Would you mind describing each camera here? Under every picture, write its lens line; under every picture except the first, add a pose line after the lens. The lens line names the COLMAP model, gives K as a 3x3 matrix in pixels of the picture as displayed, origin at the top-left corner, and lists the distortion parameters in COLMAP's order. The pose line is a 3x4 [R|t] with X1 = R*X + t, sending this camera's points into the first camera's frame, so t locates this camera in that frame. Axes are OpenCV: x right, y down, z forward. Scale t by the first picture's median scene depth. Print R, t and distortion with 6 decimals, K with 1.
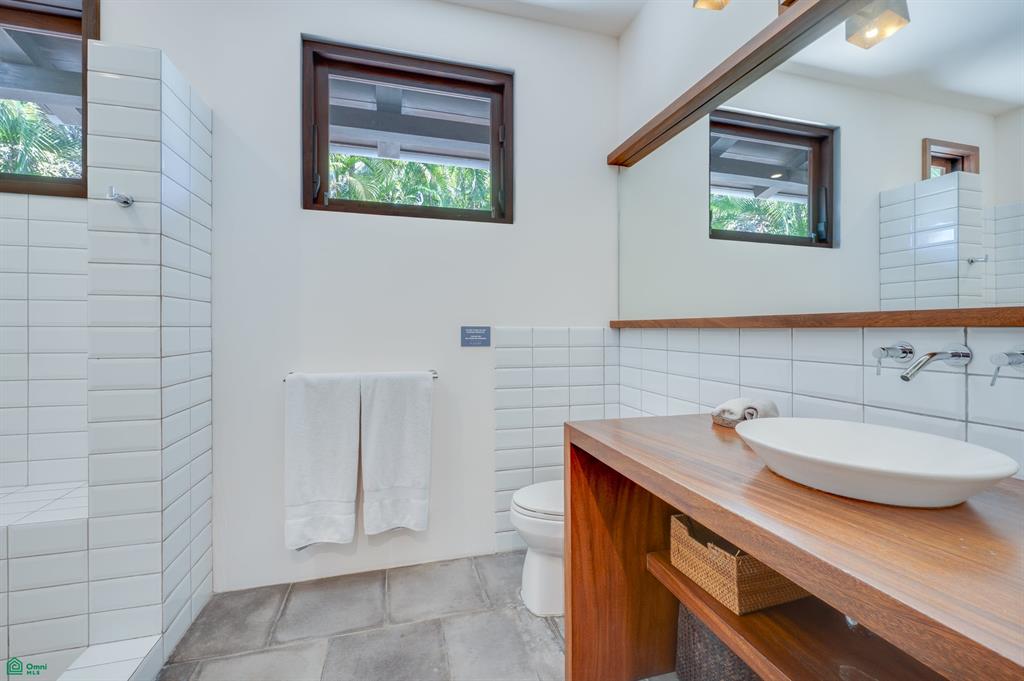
lens RADIAL K [[414.9, 0, 512.7], [0, 414.9, 332.5], [0, 0, 1]] dist [0.013684, -0.000020]
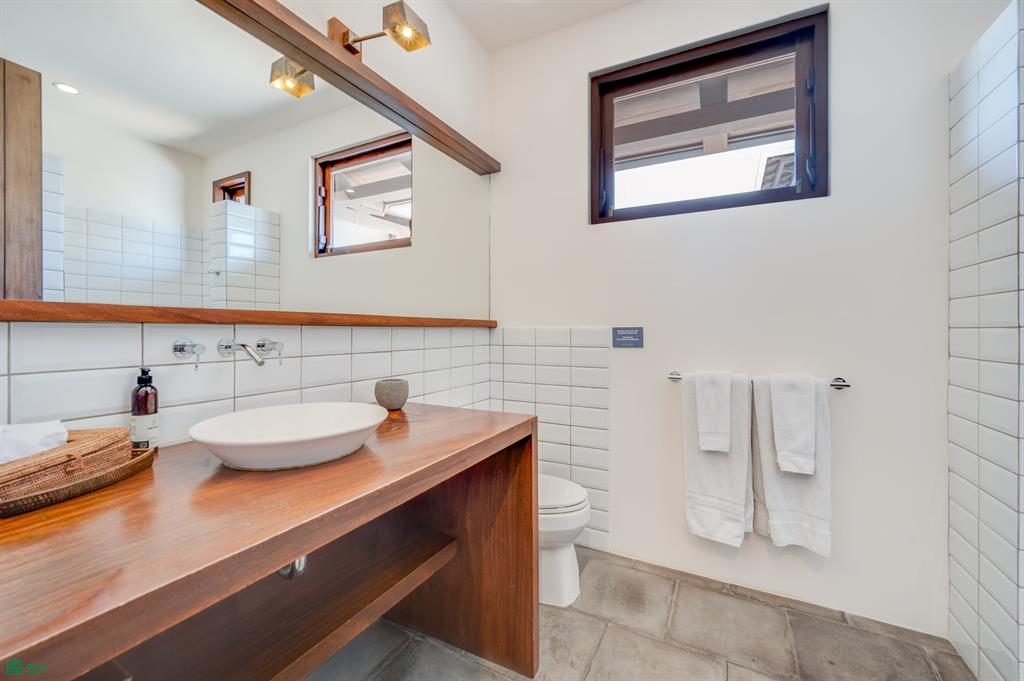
lens RADIAL K [[411.5, 0, 514.2], [0, 411.5, 336.8], [0, 0, 1]] dist [-0.018671, 0.000183]
pose [[0.721204, 0.012838, -0.692604, 0.317020], [-0.006719, 0.999911, 0.011537, 0.000324], [0.692690, -0.003667, 0.721226, 0.090081]]
